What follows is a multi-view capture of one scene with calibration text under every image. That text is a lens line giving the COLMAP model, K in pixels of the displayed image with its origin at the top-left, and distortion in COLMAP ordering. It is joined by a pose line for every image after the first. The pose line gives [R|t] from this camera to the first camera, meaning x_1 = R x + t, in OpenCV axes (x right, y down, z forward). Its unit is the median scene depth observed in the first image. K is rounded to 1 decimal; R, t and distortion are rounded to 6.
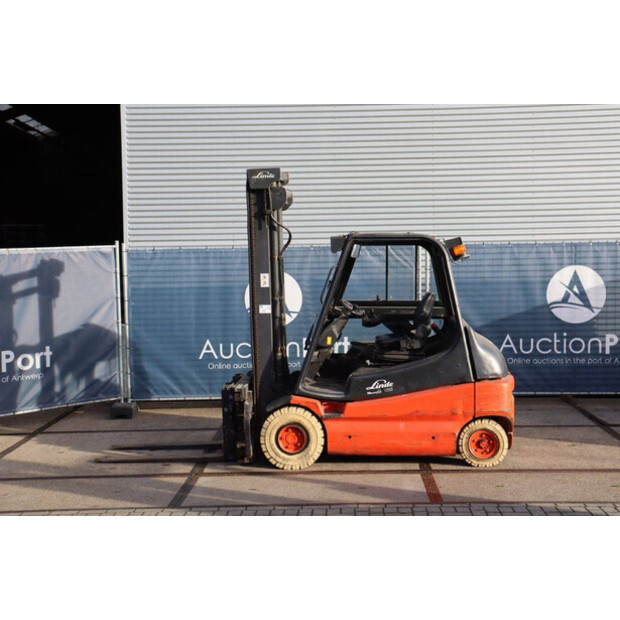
lens RADIAL K [[994.1, 0, 310.0], [0, 994.1, 310.0], [0, 0, 1]] dist [0.163820, -0.015932]
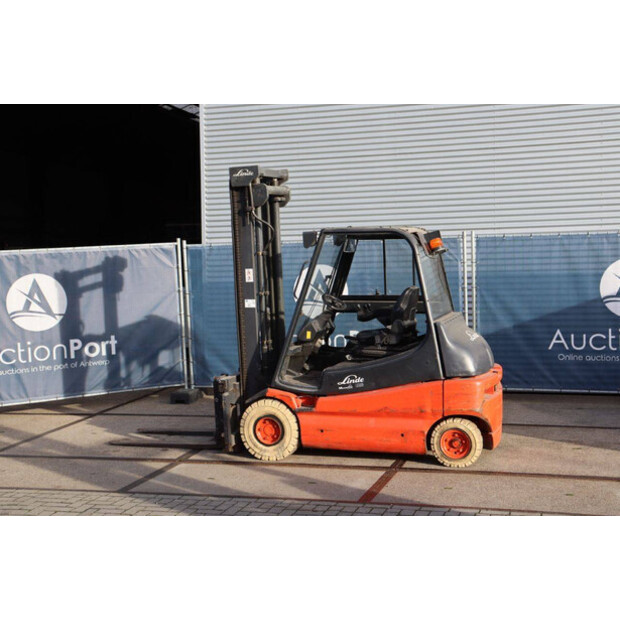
lens RADIAL K [[934.4, 0, 310.0], [0, 934.4, 300.6], [0, 0, 1]] dist [0.124425, -0.018897]
pose [[0.964791, 0.003390, -0.262996, 0.269089], [-0.002769, 0.999992, 0.002734, -0.006667], [0.263004, -0.001909, 0.964793, 0.082388]]
